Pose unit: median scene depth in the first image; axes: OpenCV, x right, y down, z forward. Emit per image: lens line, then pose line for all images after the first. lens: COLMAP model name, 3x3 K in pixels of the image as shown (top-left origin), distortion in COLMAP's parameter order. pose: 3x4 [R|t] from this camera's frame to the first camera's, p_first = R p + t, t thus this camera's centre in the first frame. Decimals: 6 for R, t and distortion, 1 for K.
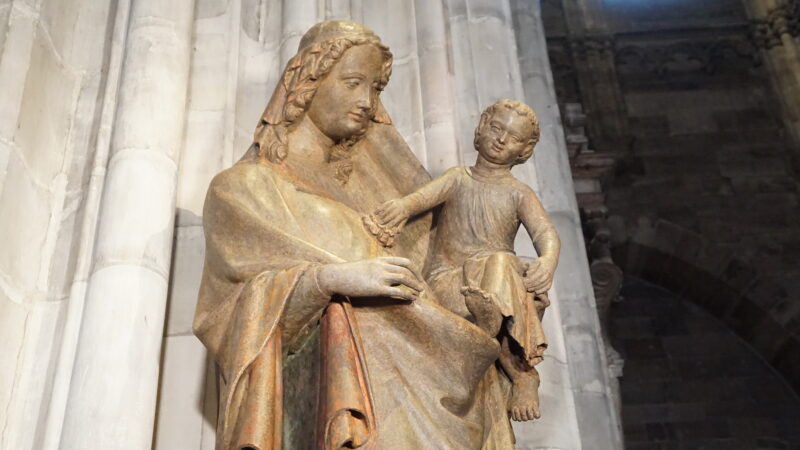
lens RADIAL K [[970.5, 0, 400.0], [0, 970.5, 225.0], [0, 0, 1]] dist [0.024035, 0.327997]
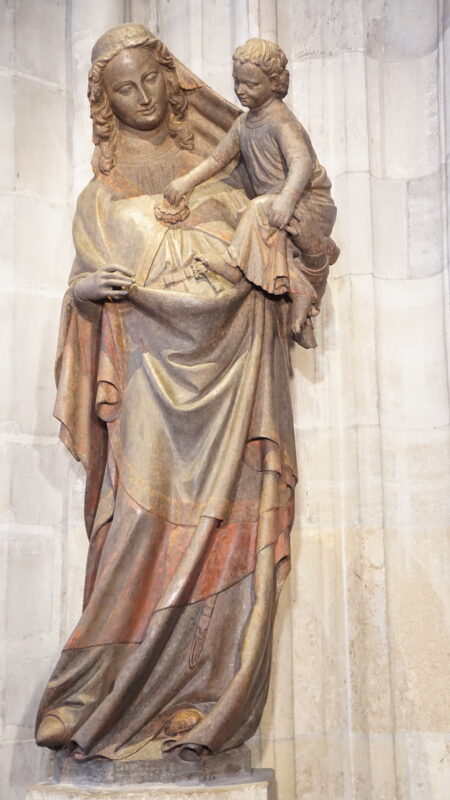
lens RADIAL K [[1221.8, 0, 226.9], [0, 1221.8, 397.1], [0, 0, 1]] dist [0.161954, 0.688220]
pose [[0.664405, -0.110993, -0.739085, 1.130104], [0.399526, 0.888497, 0.225726, -0.104992], [0.631620, -0.445258, 0.634667, -0.063664]]
